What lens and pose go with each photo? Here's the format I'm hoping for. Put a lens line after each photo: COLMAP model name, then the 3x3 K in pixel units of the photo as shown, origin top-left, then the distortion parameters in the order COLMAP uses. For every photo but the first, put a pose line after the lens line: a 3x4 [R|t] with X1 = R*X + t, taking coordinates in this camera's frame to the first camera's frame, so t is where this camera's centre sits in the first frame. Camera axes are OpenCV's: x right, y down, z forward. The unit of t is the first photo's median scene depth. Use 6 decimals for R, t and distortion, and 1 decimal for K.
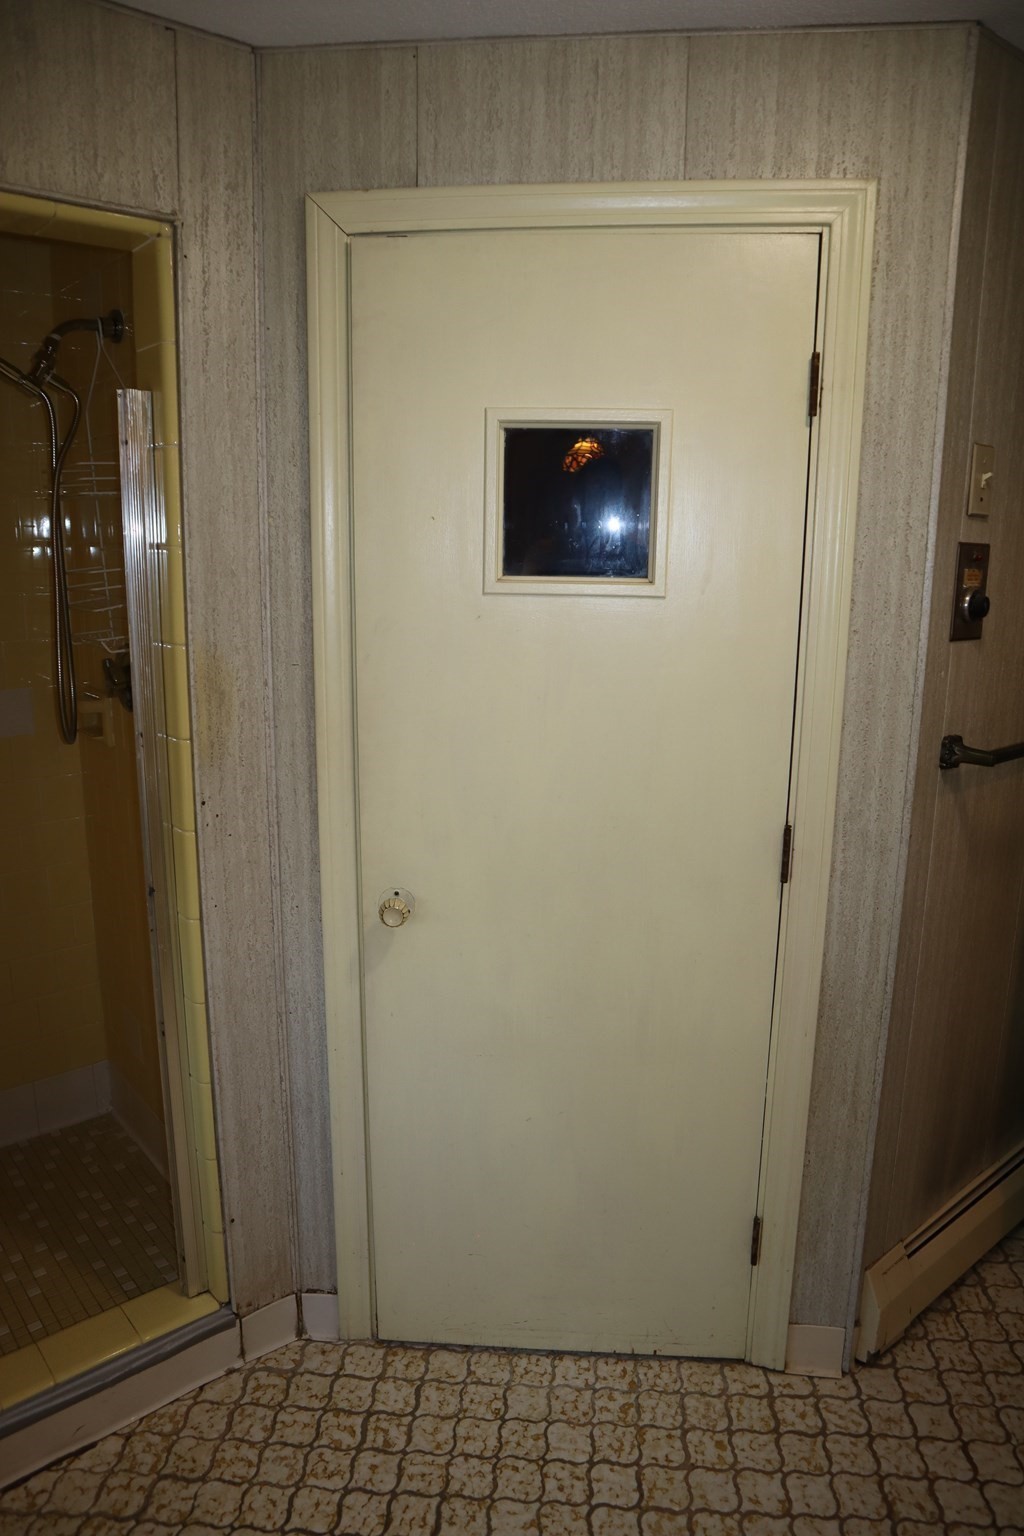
lens RADIAL K [[1077.2, 0, 512.0], [0, 1077.2, 768.0], [0, 0, 1]] dist [-0.123510, 0.080642]
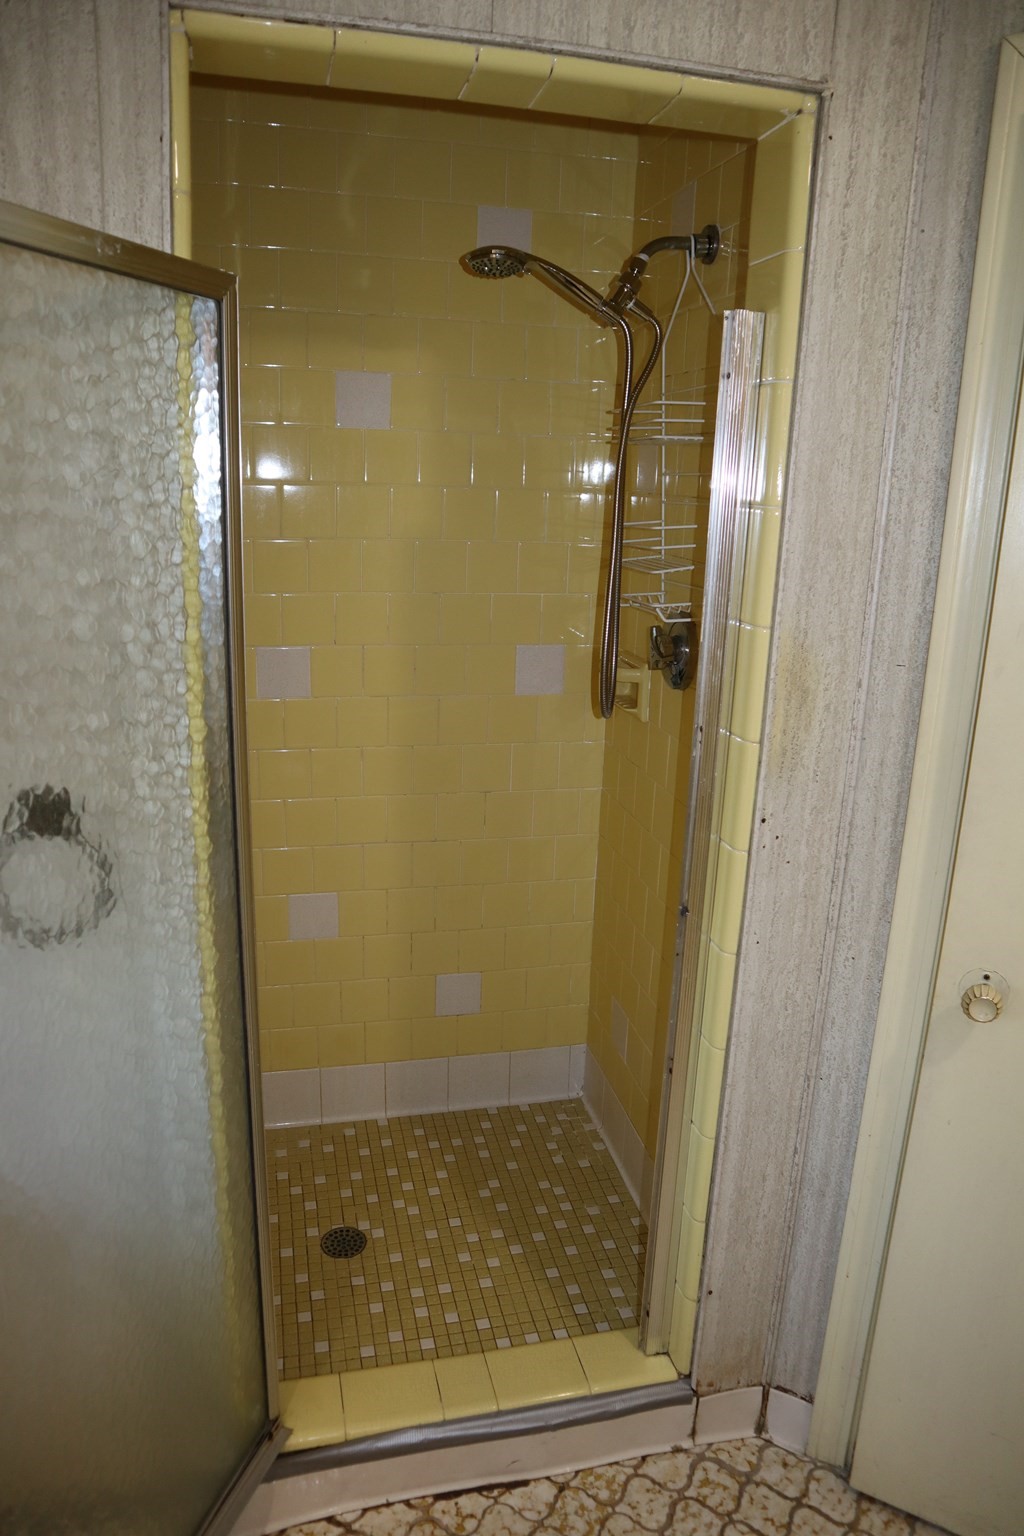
lens RADIAL K [[1077.2, 0, 512.0], [0, 1077.2, 768.0], [0, 0, 1]] dist [-0.123510, 0.080642]
pose [[0.898228, 0.138140, -0.417258, -0.122498], [-0.120156, 0.990340, 0.069209, -0.040687], [0.422788, -0.012030, 0.906149, 0.165998]]
